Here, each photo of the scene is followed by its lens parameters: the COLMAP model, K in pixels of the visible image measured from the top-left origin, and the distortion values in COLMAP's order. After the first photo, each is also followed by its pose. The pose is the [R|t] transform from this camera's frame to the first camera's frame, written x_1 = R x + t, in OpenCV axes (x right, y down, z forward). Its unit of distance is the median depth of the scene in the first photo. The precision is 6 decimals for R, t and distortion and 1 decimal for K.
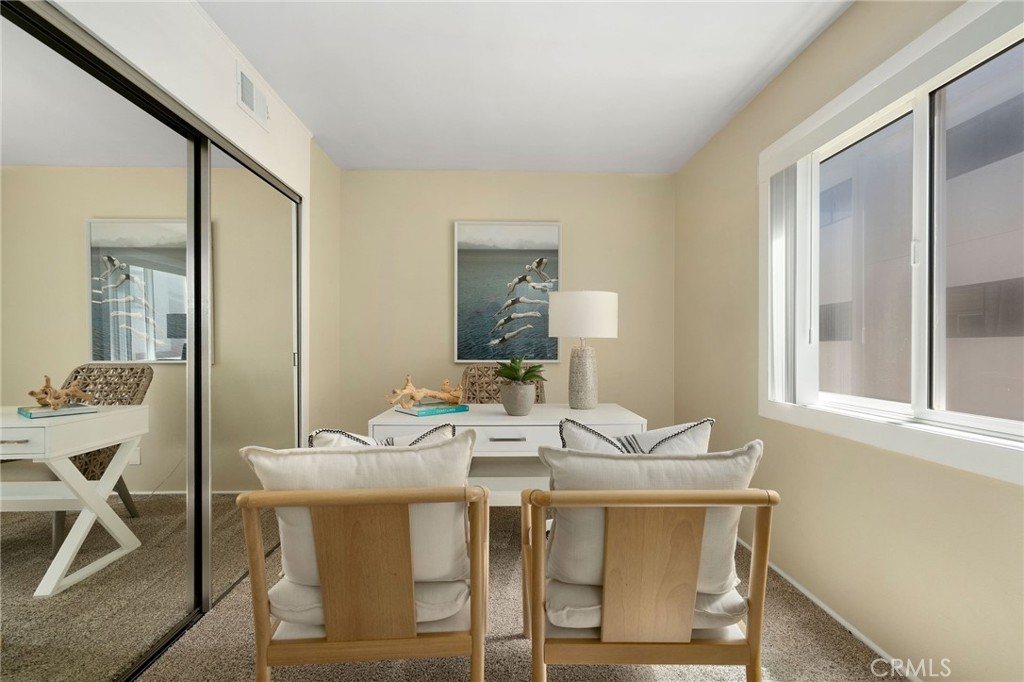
lens RADIAL K [[470.1, 0, 510.3], [0, 470.1, 334.2], [0, 0, 1]] dist [-0.009000, 0.000253]
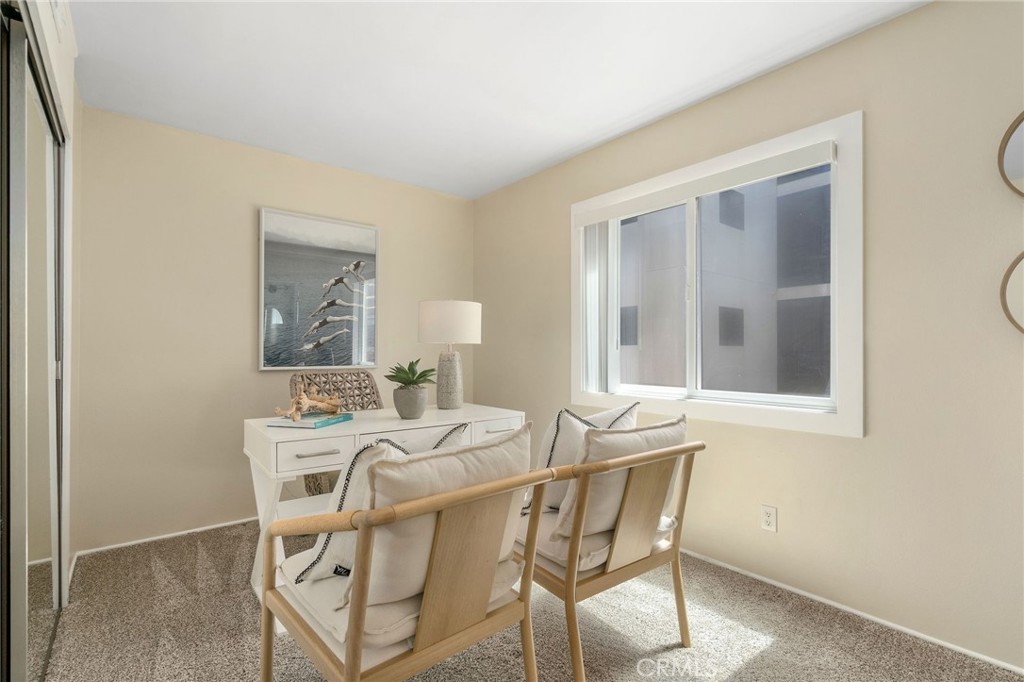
lens RADIAL K [[472.4, 0, 507.2], [0, 472.4, 339.9], [0, 0, 1]] dist [-0.012178, 0.000201]
pose [[0.798245, 0.016227, 0.602114, -0.404227], [-0.015989, 0.999856, -0.005749, 0.003462], [-0.602120, -0.005038, 0.798389, 0.050148]]
